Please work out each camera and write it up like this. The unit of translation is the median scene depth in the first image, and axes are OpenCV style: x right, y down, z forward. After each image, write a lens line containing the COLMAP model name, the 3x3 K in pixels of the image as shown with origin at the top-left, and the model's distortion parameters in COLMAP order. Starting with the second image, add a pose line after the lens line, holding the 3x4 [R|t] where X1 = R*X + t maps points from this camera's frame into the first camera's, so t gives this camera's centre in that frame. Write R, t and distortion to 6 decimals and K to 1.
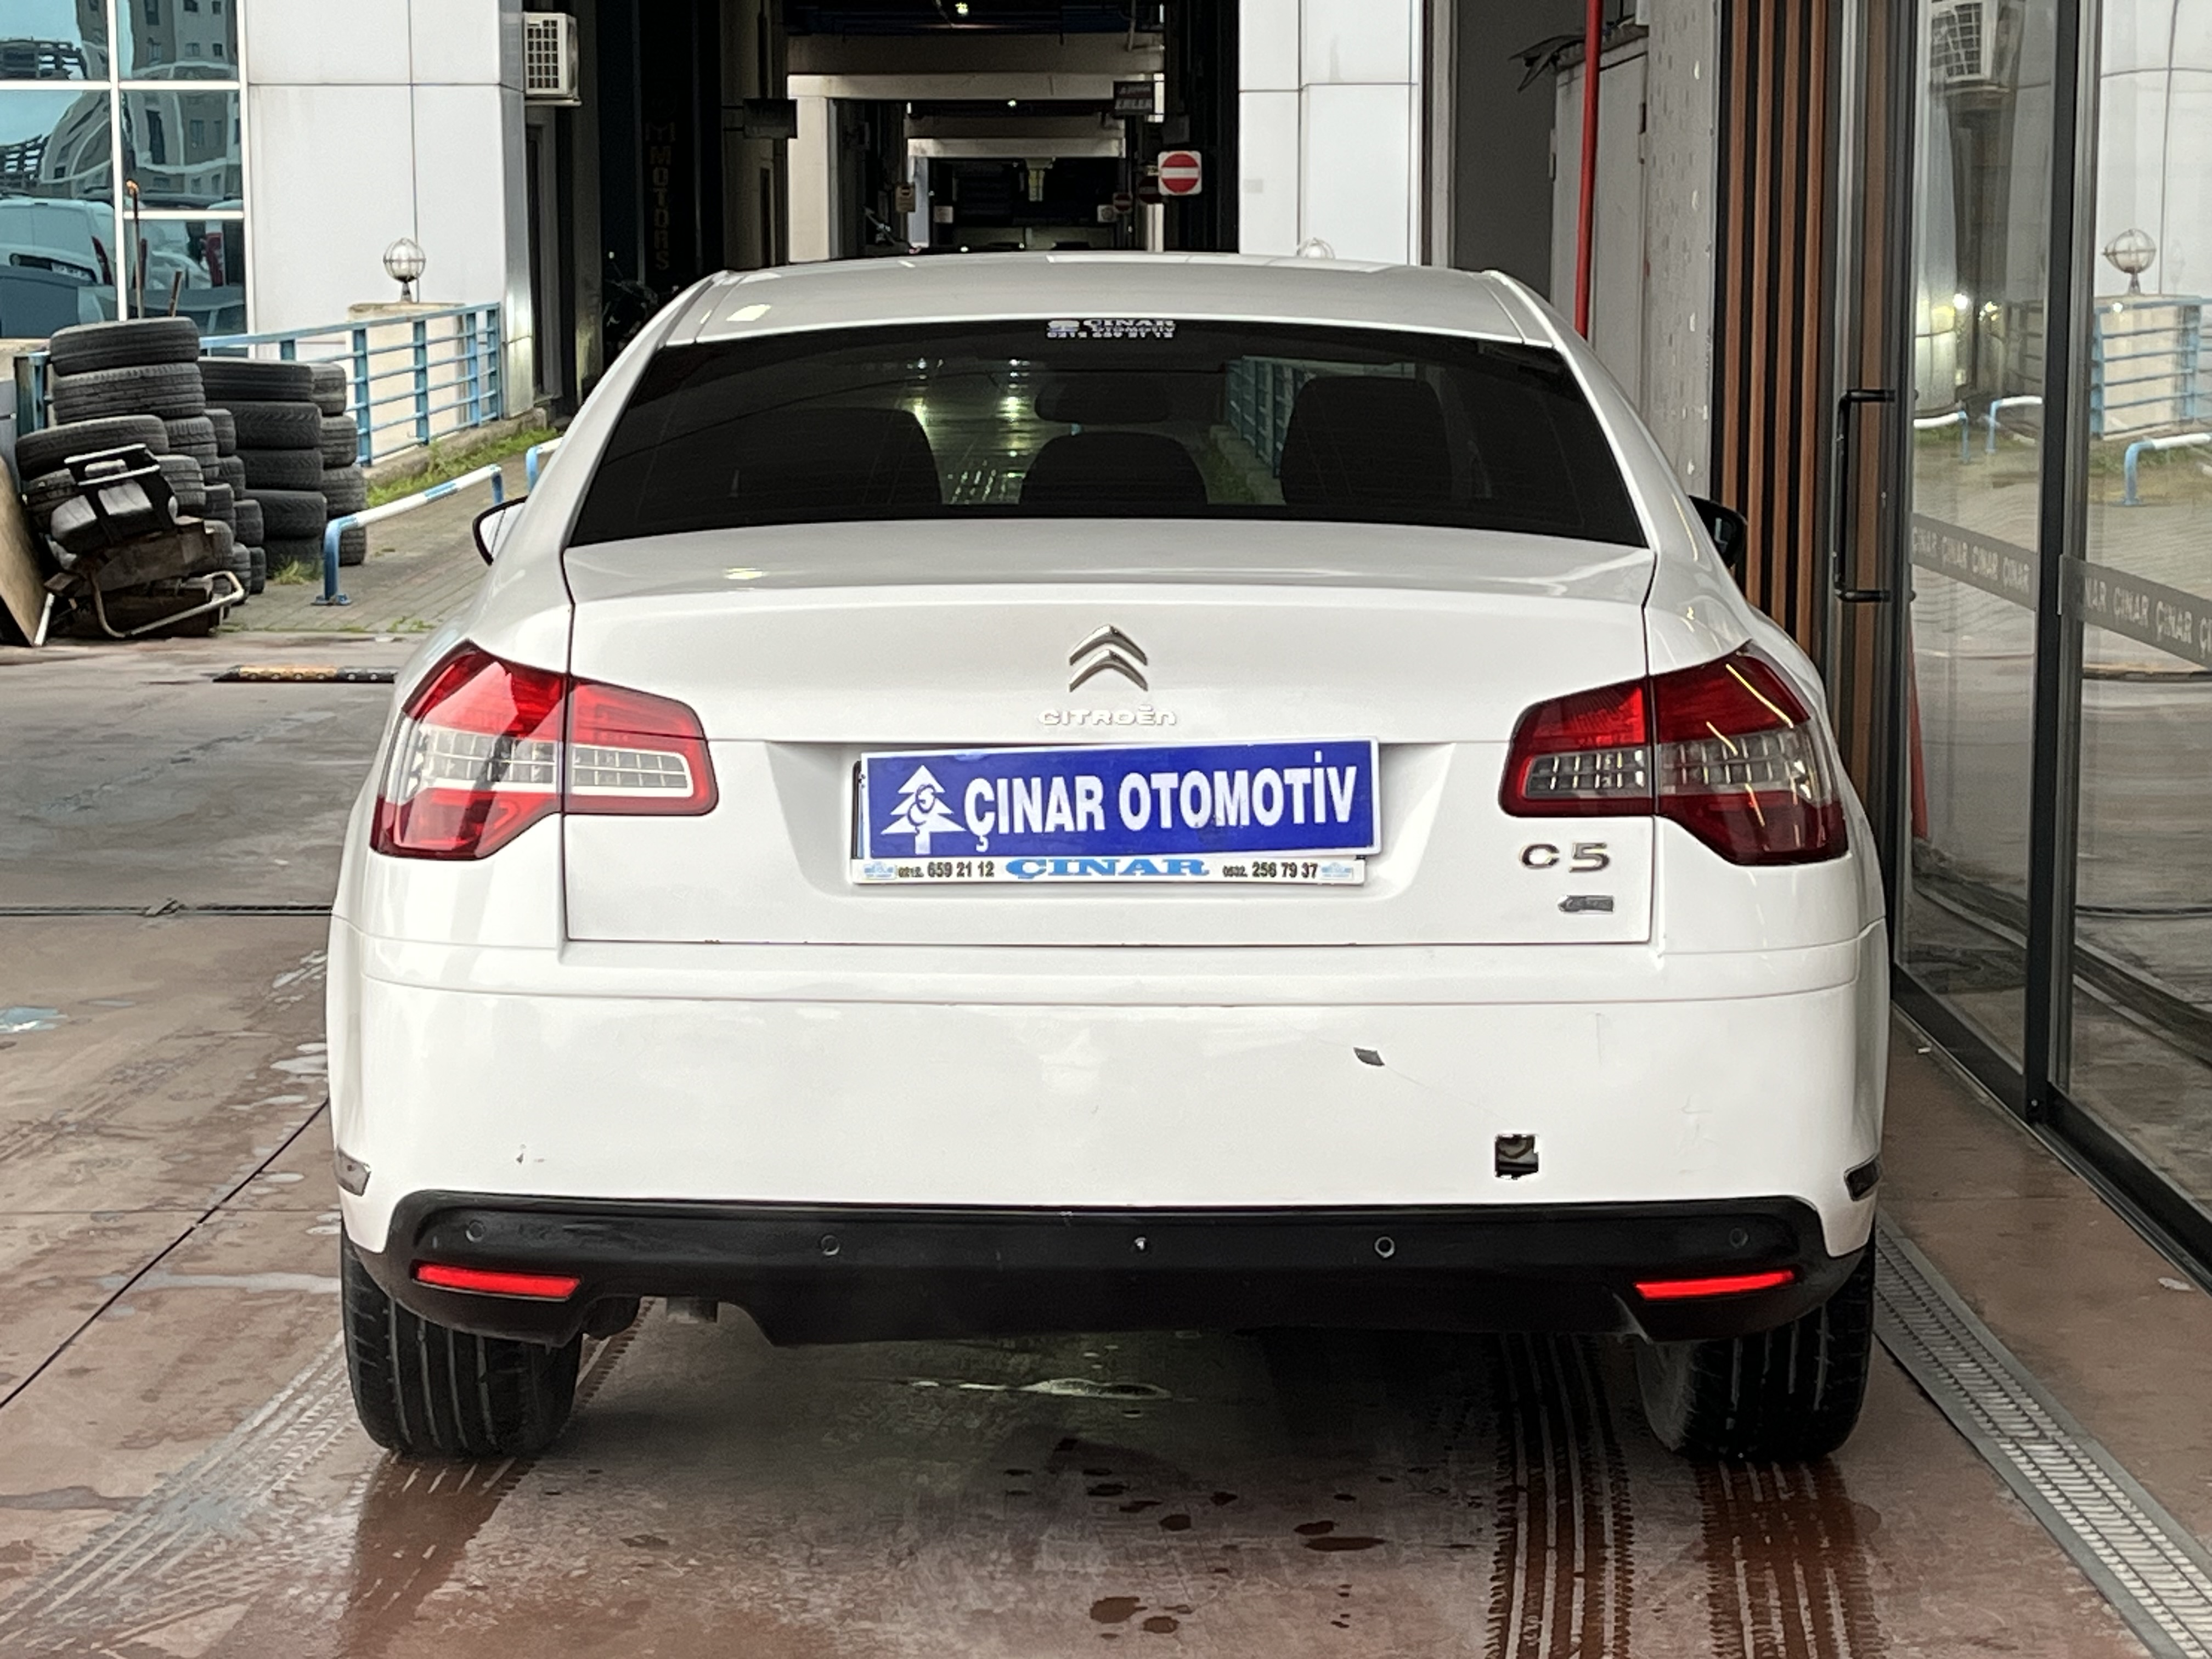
lens RADIAL K [[4620.3, 0, 1106.0], [0, 4620.3, 829.5], [0, 0, 1]] dist [0.084310, -0.111091]
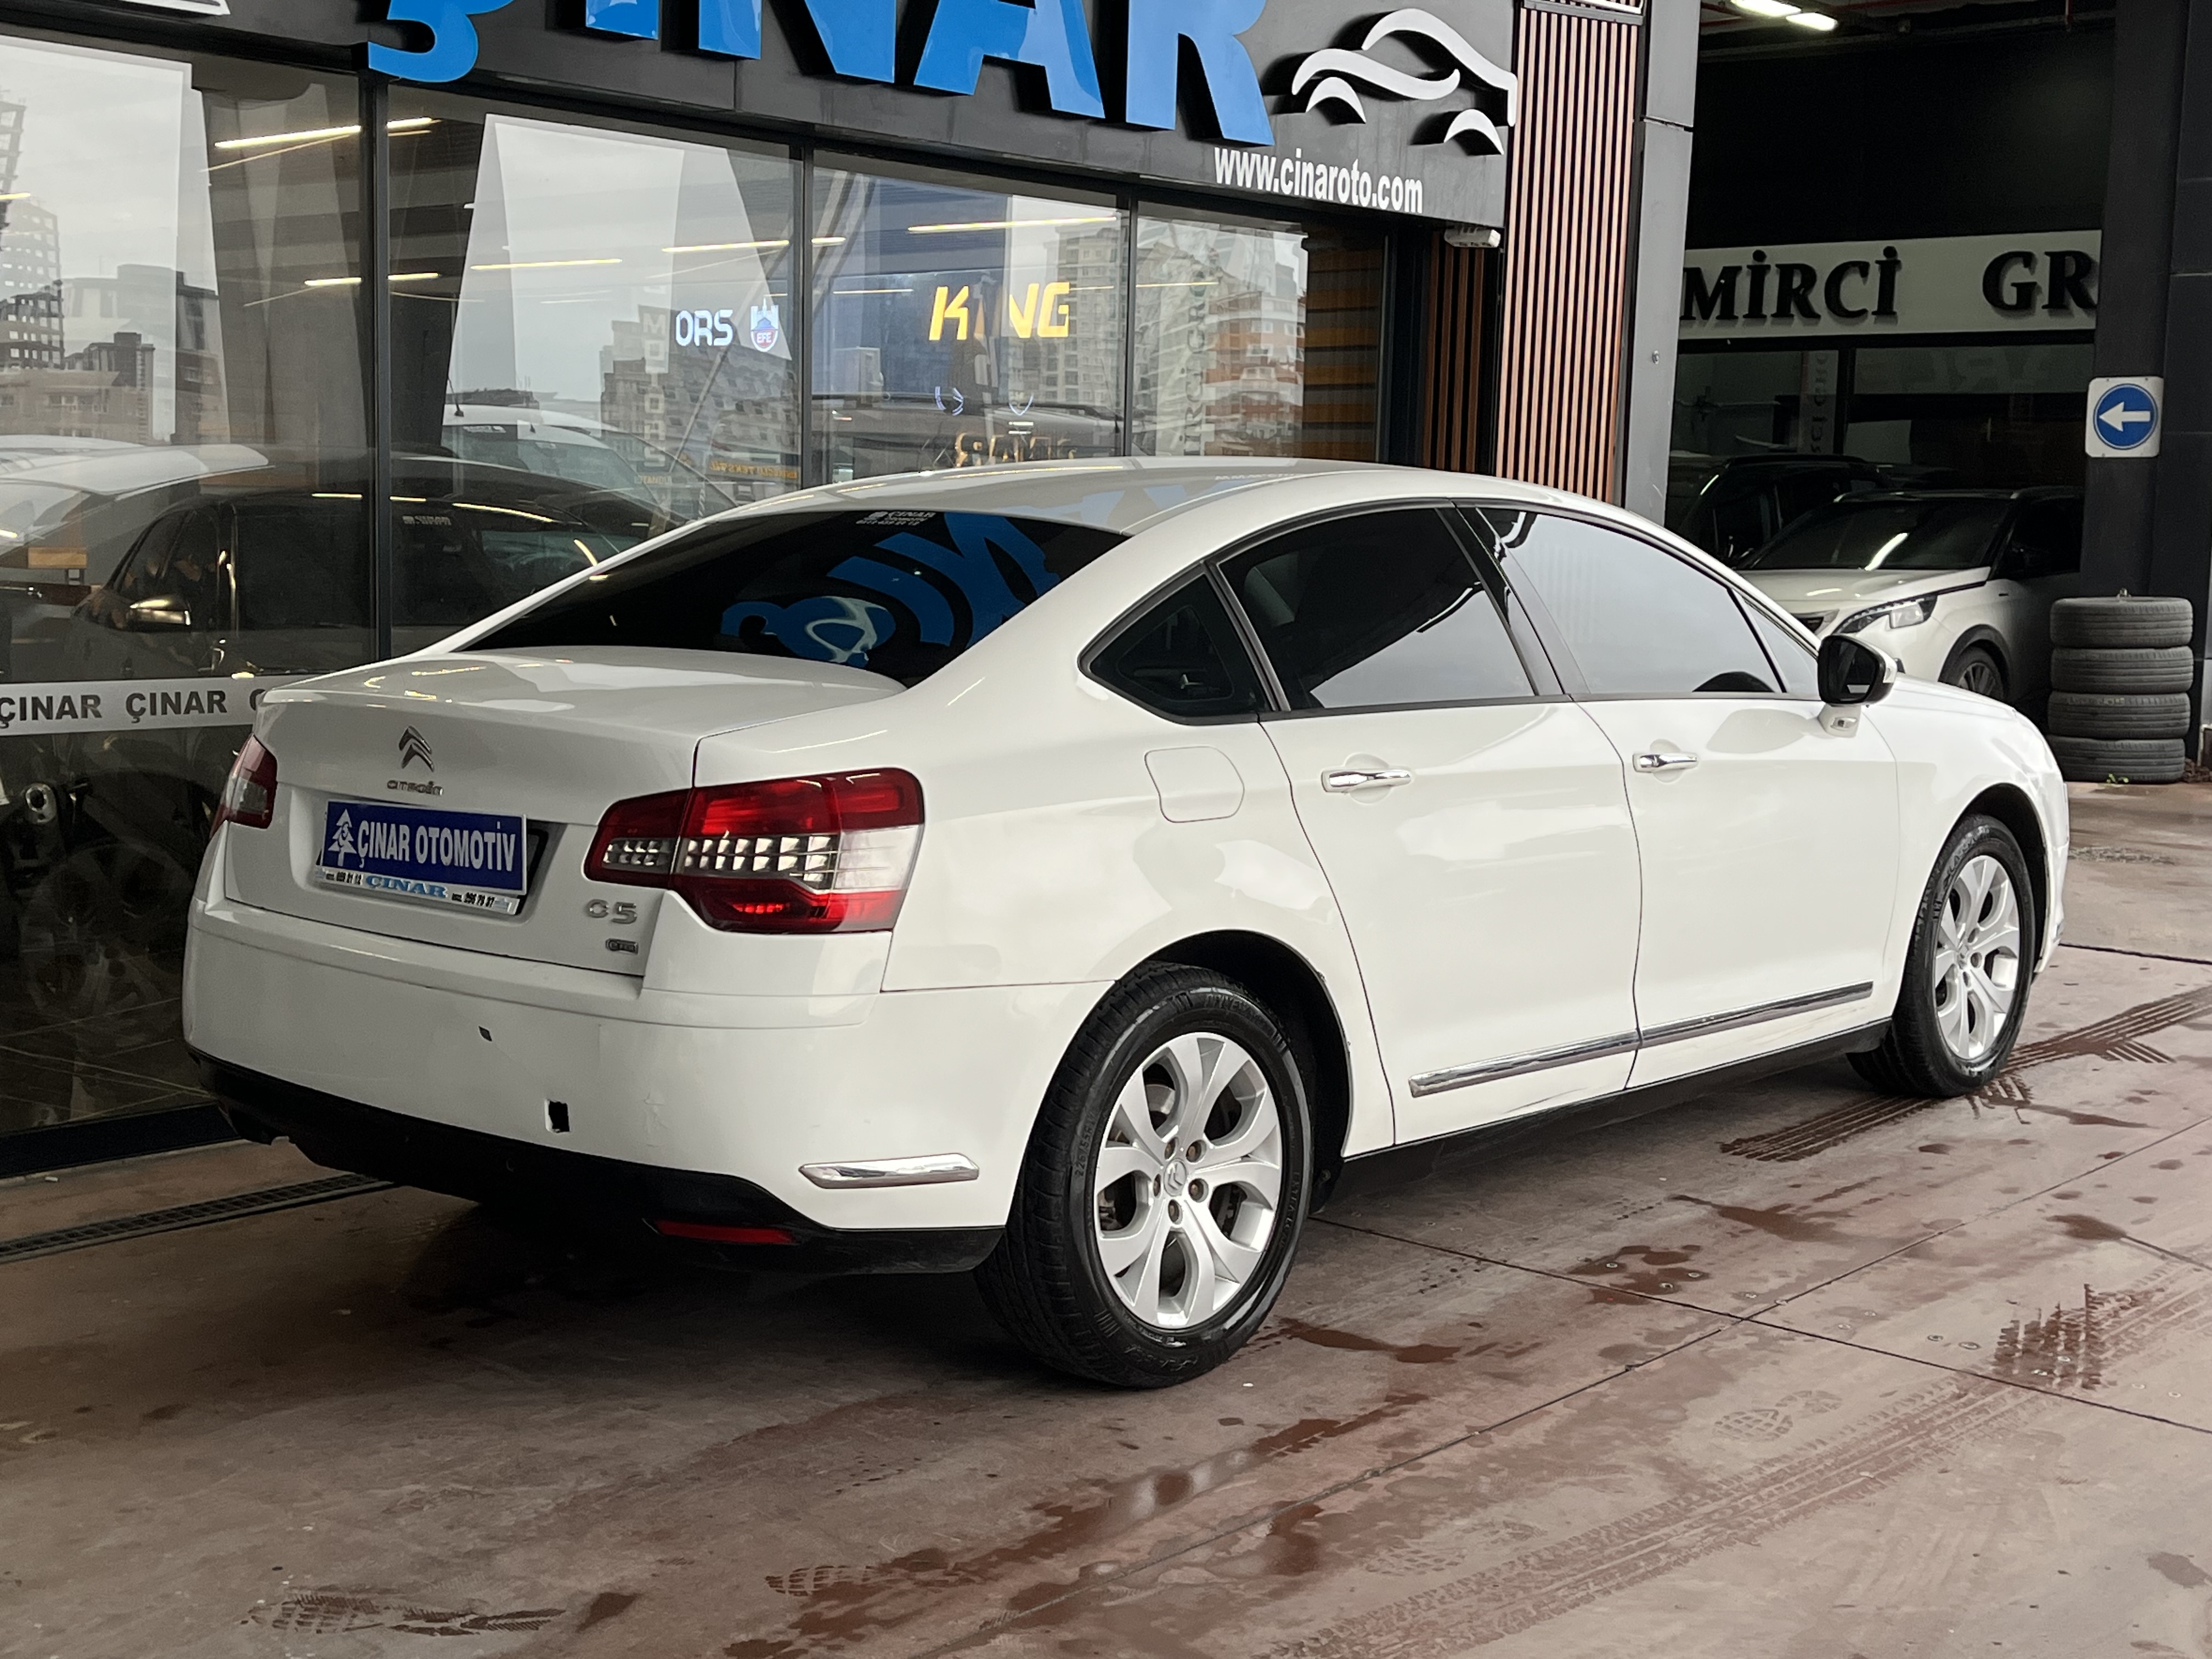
lens RADIAL K [[2892.0, 0, 1103.5], [0, 2892.0, 805.9], [0, 0, 1]] dist [0.042246, -0.076108]
pose [[-0.745198, -0.086556, 0.661202, -0.799654], [0.061375, 0.978429, 0.197254, -0.280405], [-0.664013, 0.187574, -0.723812, 2.400533]]
